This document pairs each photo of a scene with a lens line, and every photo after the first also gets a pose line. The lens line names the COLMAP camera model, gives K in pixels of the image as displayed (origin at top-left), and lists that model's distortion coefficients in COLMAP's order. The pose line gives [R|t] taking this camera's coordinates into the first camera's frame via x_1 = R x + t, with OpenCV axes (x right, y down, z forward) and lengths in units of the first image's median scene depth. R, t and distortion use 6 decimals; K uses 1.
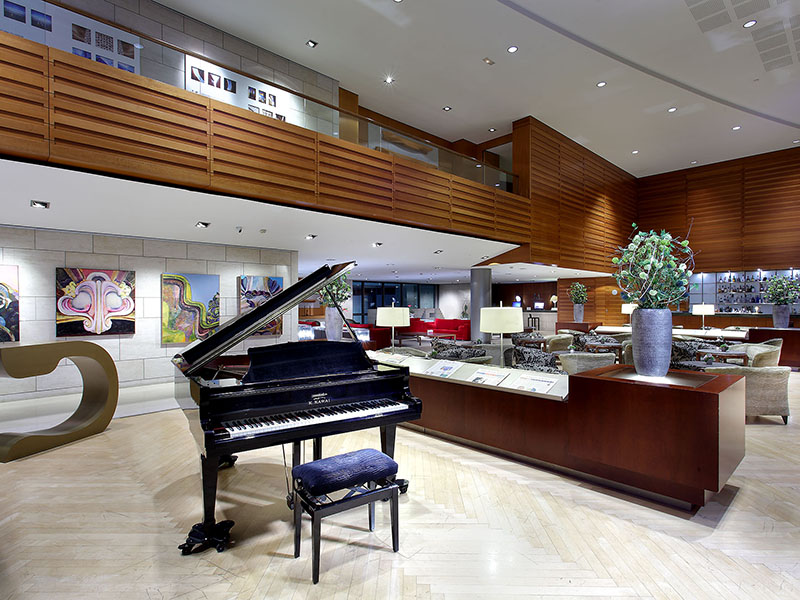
lens RADIAL K [[443.2, 0, 398.7], [0, 443.2, 324.4], [0, 0, 1]] dist [-0.036317, -0.000390]
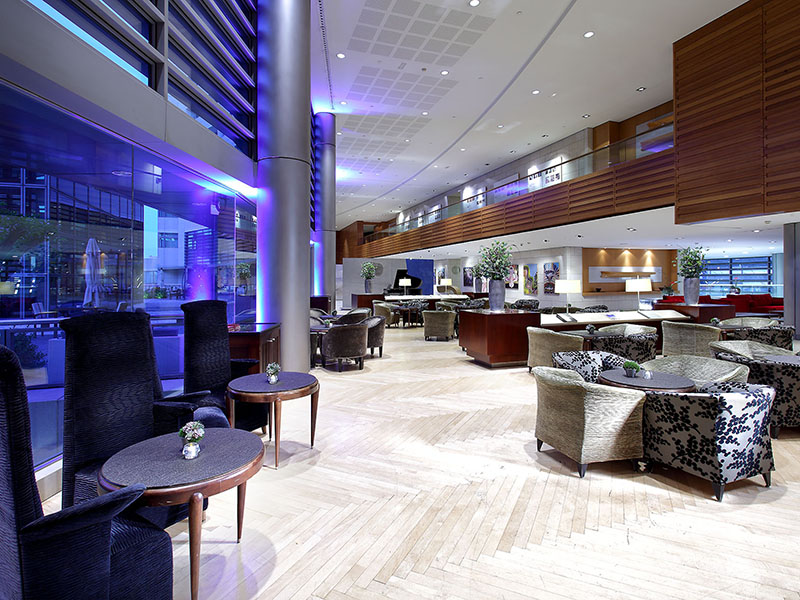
lens RADIAL K [[419.3, 0, 400.0], [0, 419.3, 300.0], [0, 0, 1]] dist [0.008200, -0.000242]
pose [[-0.420661, 0.049551, -0.905864, 1.801180], [-0.039674, 0.996547, 0.072935, -0.061124], [0.906350, 0.066620, -0.417243, 1.301034]]
